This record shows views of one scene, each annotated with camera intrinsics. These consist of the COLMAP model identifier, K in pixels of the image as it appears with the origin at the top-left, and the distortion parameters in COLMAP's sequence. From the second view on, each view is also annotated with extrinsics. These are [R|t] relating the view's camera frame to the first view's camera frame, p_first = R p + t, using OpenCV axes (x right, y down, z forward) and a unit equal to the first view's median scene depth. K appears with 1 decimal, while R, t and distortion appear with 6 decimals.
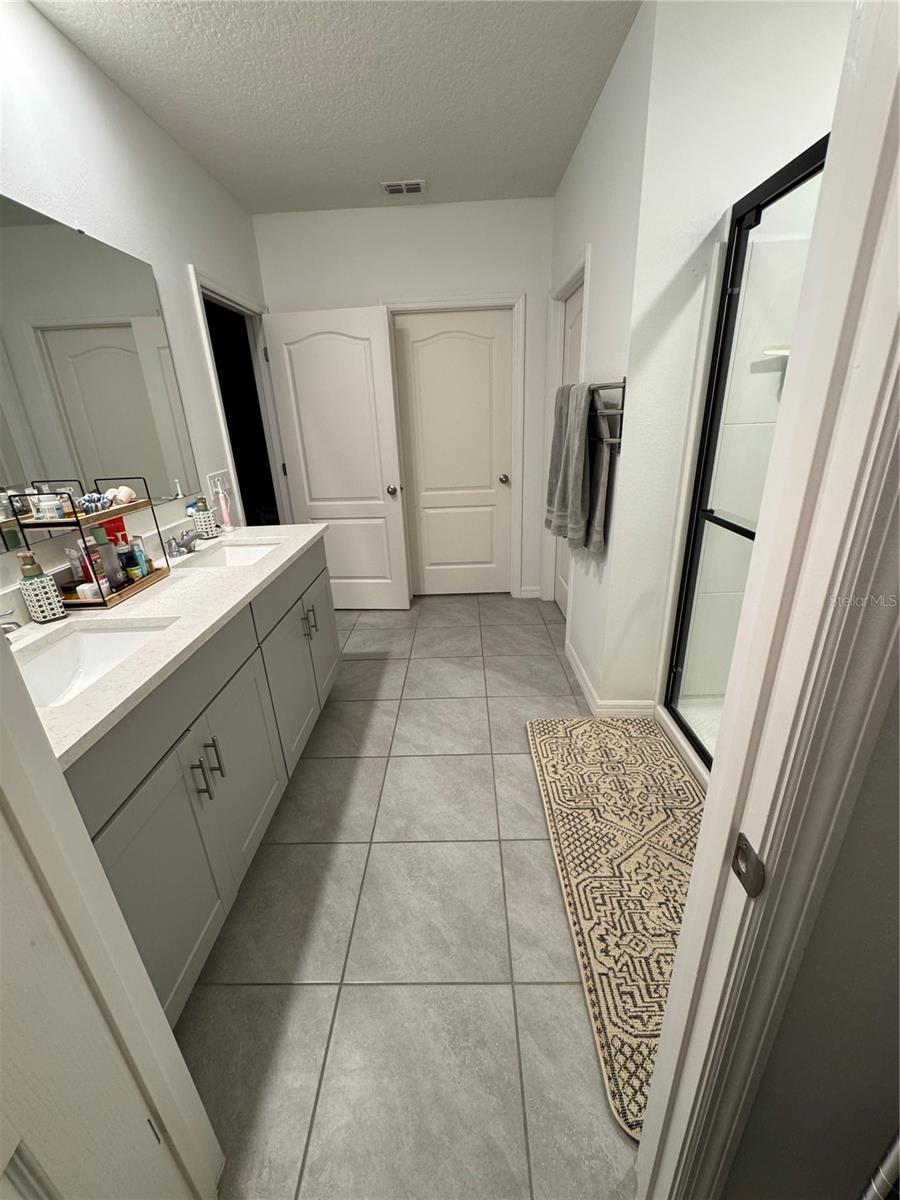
lens RADIAL K [[481.7, 0, 421.1], [0, 481.7, 621.1], [0, 0, 1]] dist [-0.000333, -0.000037]
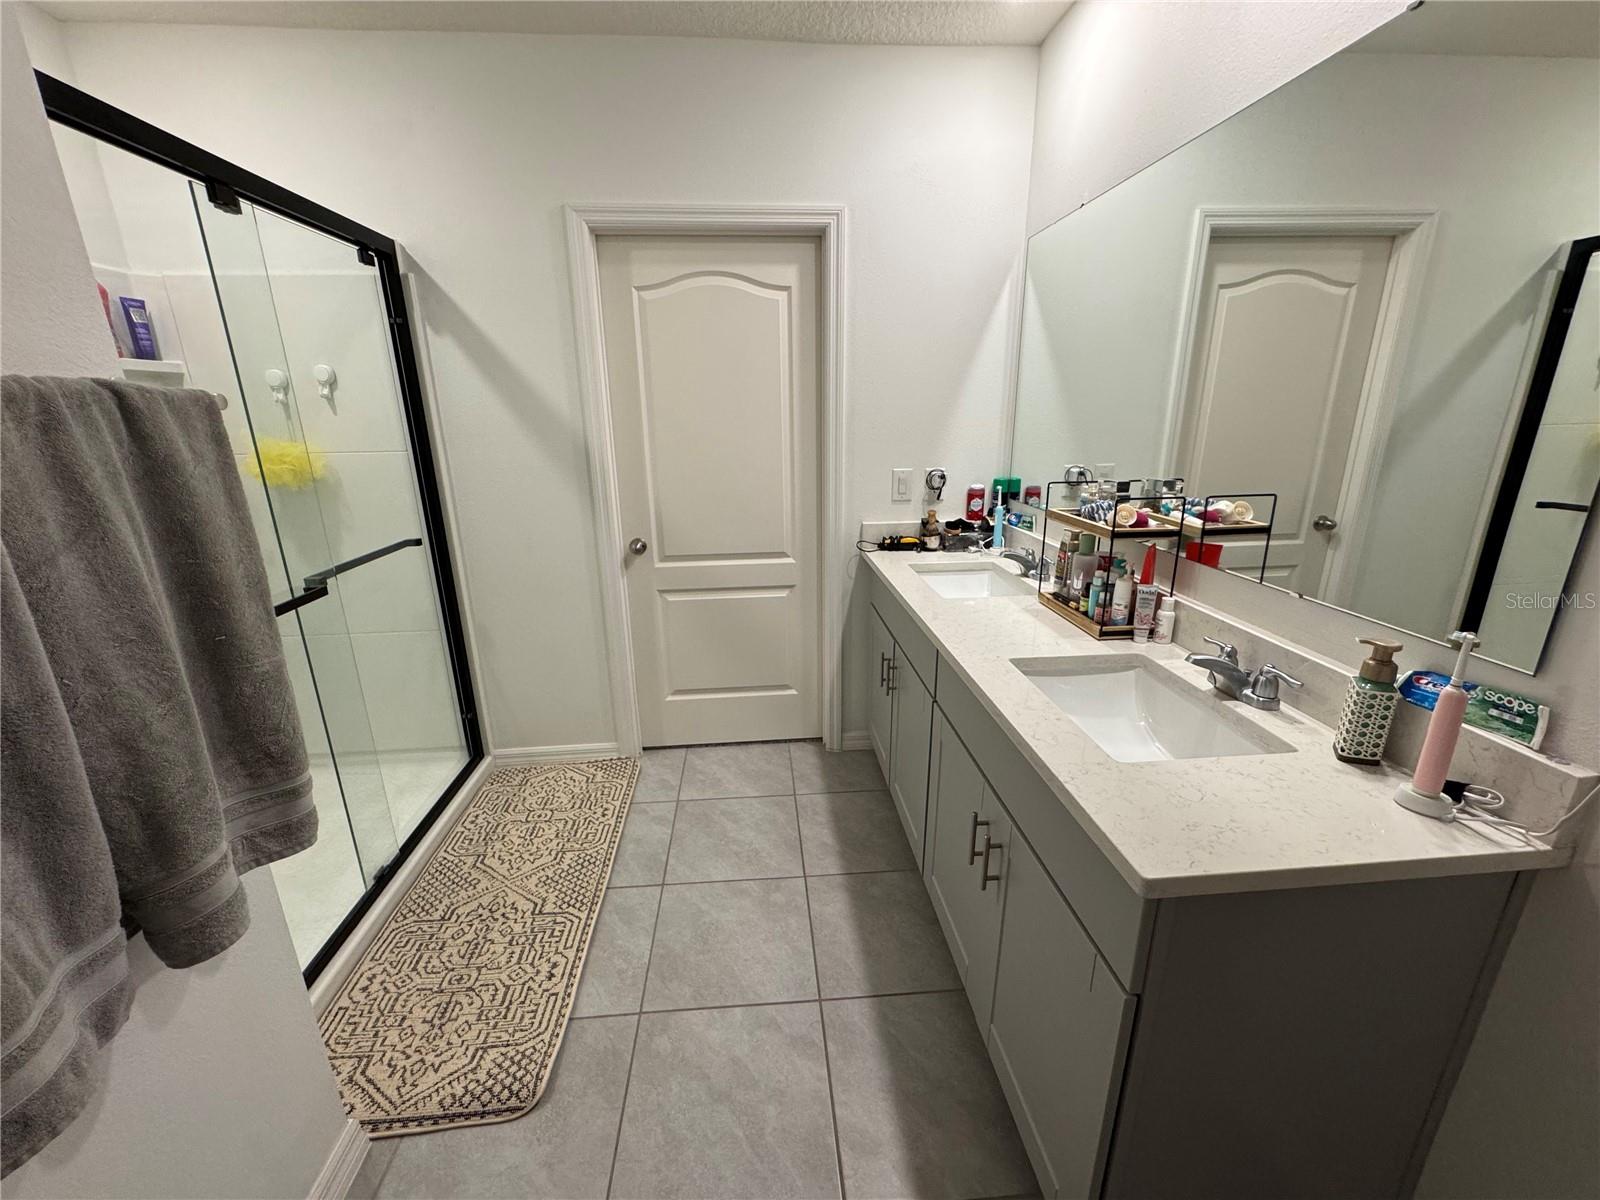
lens RADIAL K [[637.0, 0, 795.3], [0, 637.0, 599.2], [0, 0, 1]] dist [-0.001339, 0.000071]
pose [[-0.987865, 0.088403, -0.127700, 0.024345], [-0.014538, 0.765964, 0.642719, -0.798966], [0.154632, 0.636776, -0.755384, 1.745551]]
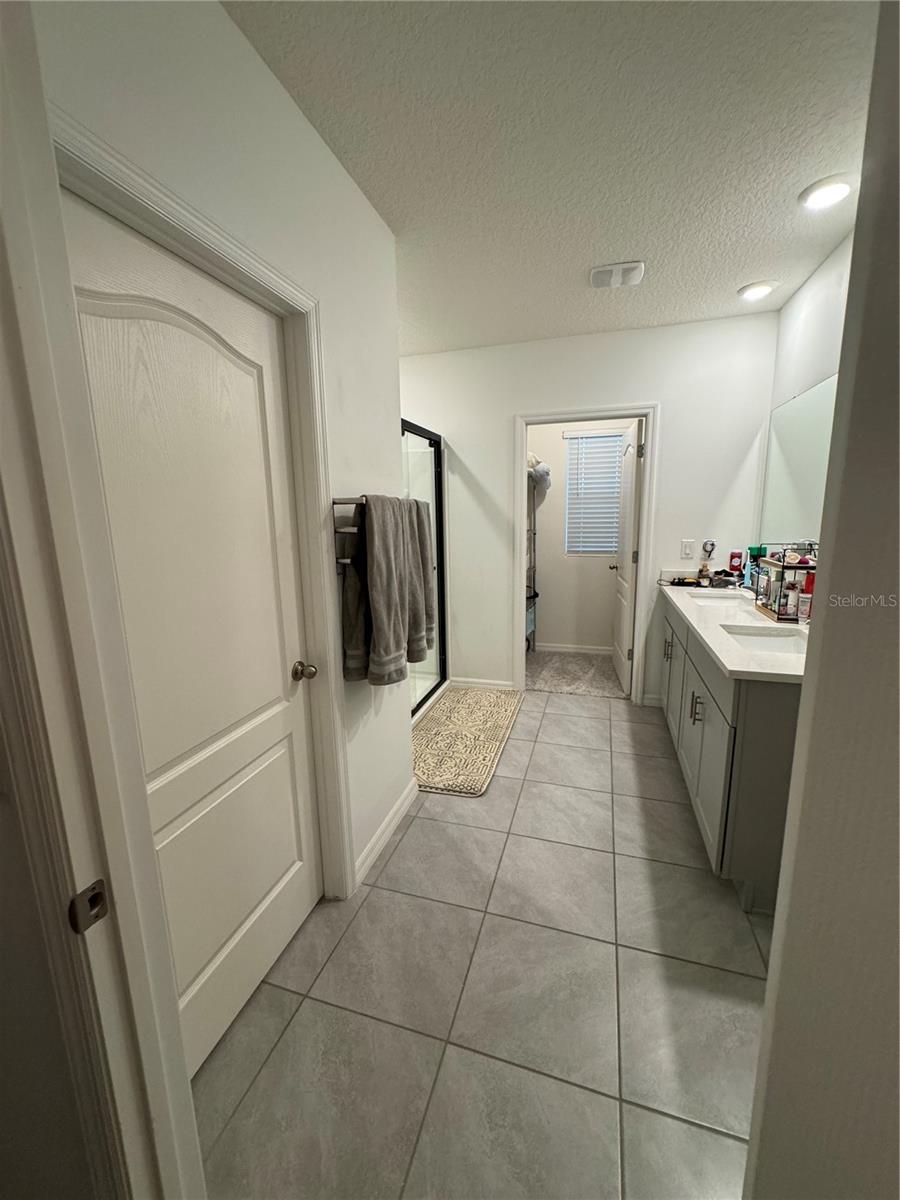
lens RADIAL K [[472.1, 0, 454.6], [0, 472.1, 597.2], [0, 0, 1]] dist [-0.001877, 0.000008]
pose [[-0.973652, 0.011491, 0.227749, 0.053640], [0.135310, 0.833024, 0.536434, -1.066744], [-0.183556, 0.553117, -0.812631, 2.382828]]
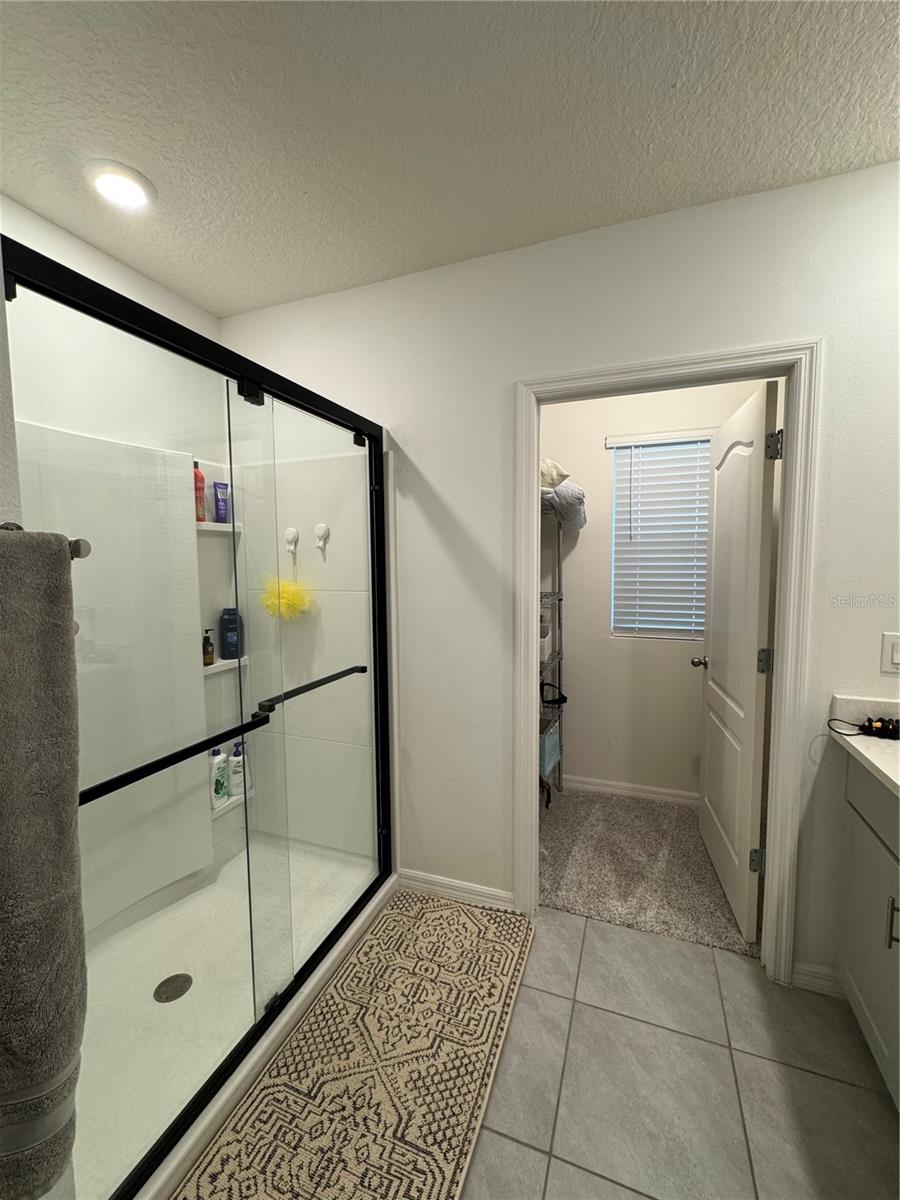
lens RADIAL K [[496.5, 0, 450.0], [0, 496.5, 600.0], [0, 0, 1]] dist [-0.000745, -0.000048]
pose [[-0.956489, 0.019963, 0.291084, 0.083399], [0.153046, 0.883715, 0.442295, -0.647327], [-0.248406, 0.467600, -0.848319, 1.382857]]
